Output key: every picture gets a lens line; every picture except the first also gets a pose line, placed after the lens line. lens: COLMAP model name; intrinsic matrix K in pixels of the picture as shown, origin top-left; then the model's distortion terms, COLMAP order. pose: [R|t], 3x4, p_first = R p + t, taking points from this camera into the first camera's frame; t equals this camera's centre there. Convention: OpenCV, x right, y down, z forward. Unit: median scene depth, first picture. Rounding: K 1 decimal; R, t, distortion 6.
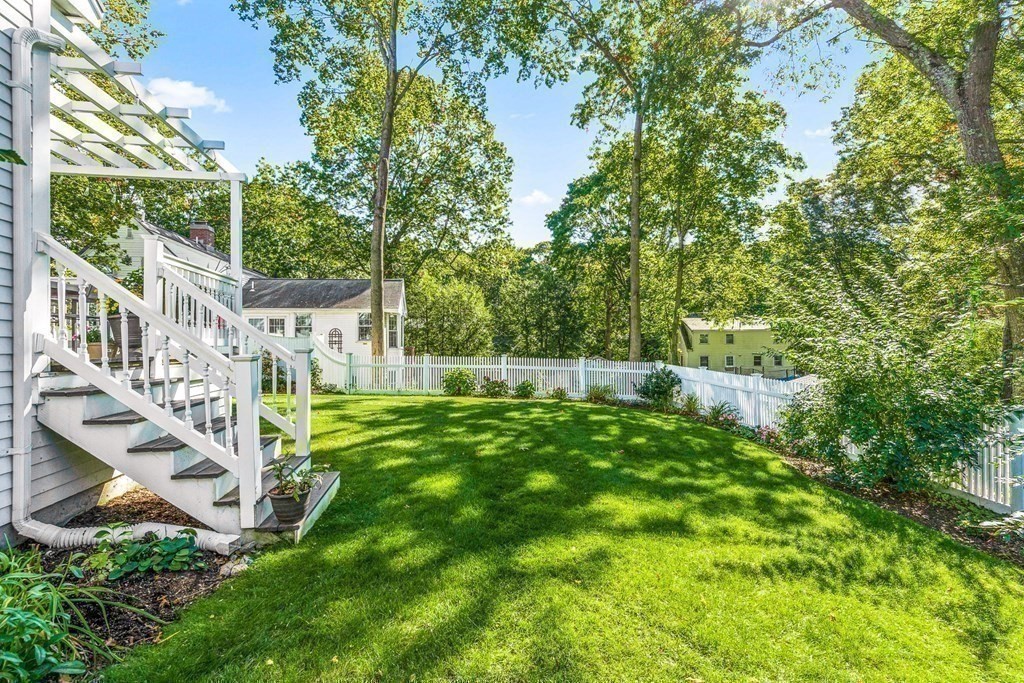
lens RADIAL K [[488.7, 0, 512.0], [0, 488.7, 341.5], [0, 0, 1]] dist [0.000079, -0.000076]
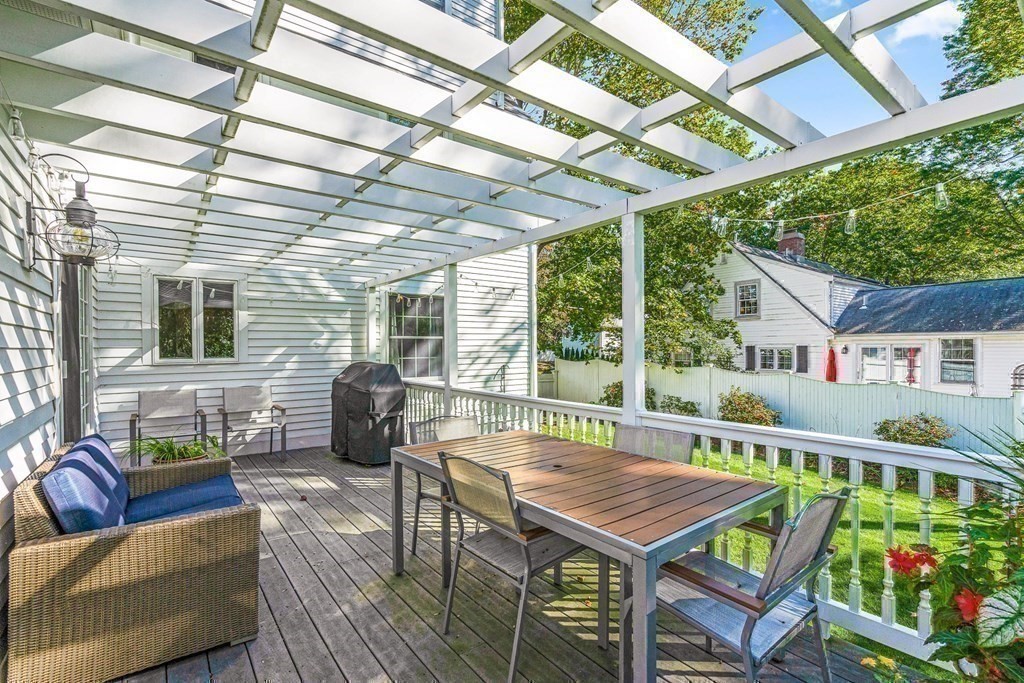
lens RADIAL K [[488.7, 0, 512.0], [0, 488.7, 341.5], [0, 0, 1]] dist [0.000079, -0.000076]
pose [[0.507664, -0.009713, -0.861501, -0.168072], [0.013001, 0.999909, -0.003613, -0.059311], [0.861457, -0.009366, 0.507744, 0.163974]]
